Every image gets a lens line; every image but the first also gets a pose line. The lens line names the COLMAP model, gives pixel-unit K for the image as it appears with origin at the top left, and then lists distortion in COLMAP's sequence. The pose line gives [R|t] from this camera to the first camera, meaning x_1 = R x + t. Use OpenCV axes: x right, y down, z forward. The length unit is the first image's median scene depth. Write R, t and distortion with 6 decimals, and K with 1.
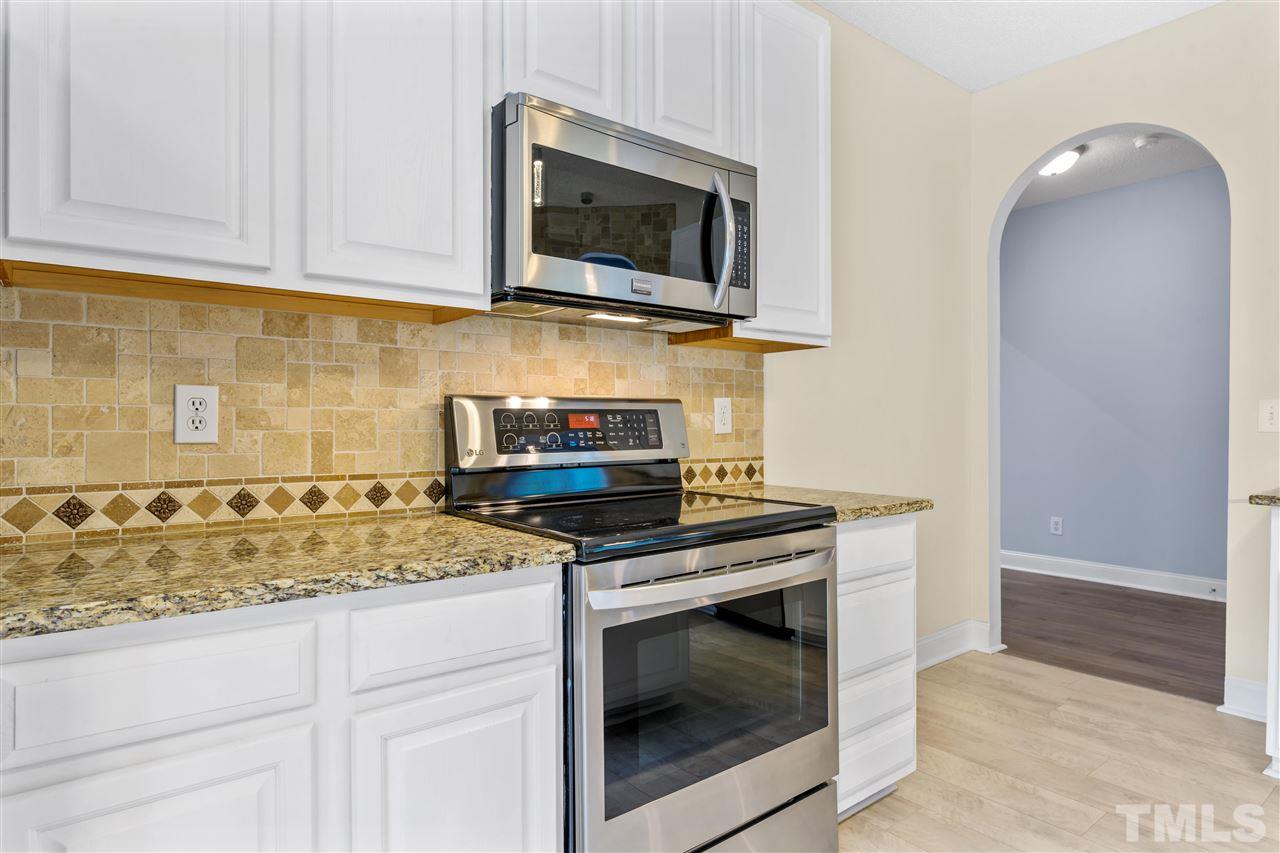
lens RADIAL K [[740.0, 0, 641.3], [0, 740.0, 425.4], [0, 0, 1]] dist [0.003967, 0.000325]
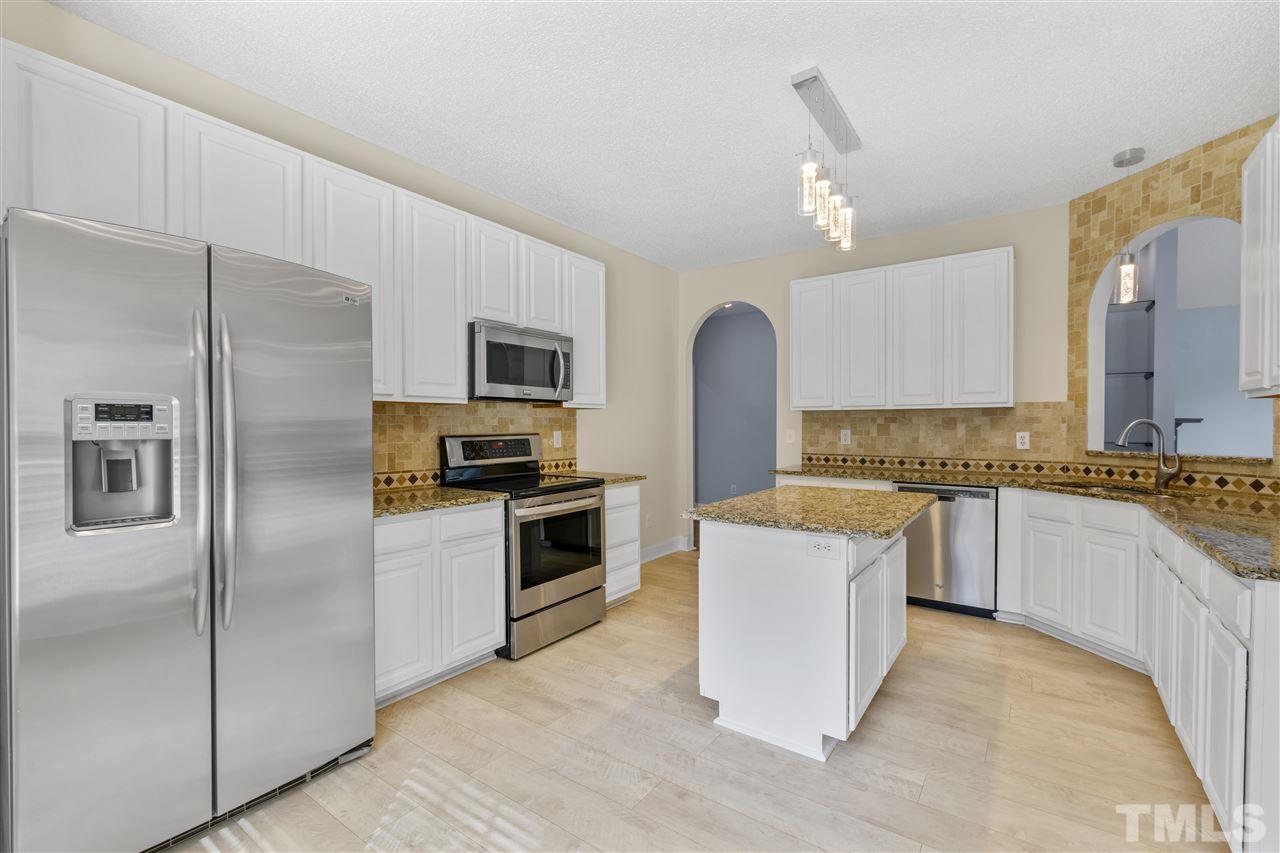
lens RADIAL K [[559.2, 0, 635.0], [0, 559.2, 426.5], [0, 0, 1]] dist [0.000246, 0.000538]
pose [[0.964867, -0.003753, 0.262713, -0.135142], [0.004056, 0.999992, -0.000612, -0.065833], [-0.262709, 0.001656, 0.964874, -0.855291]]
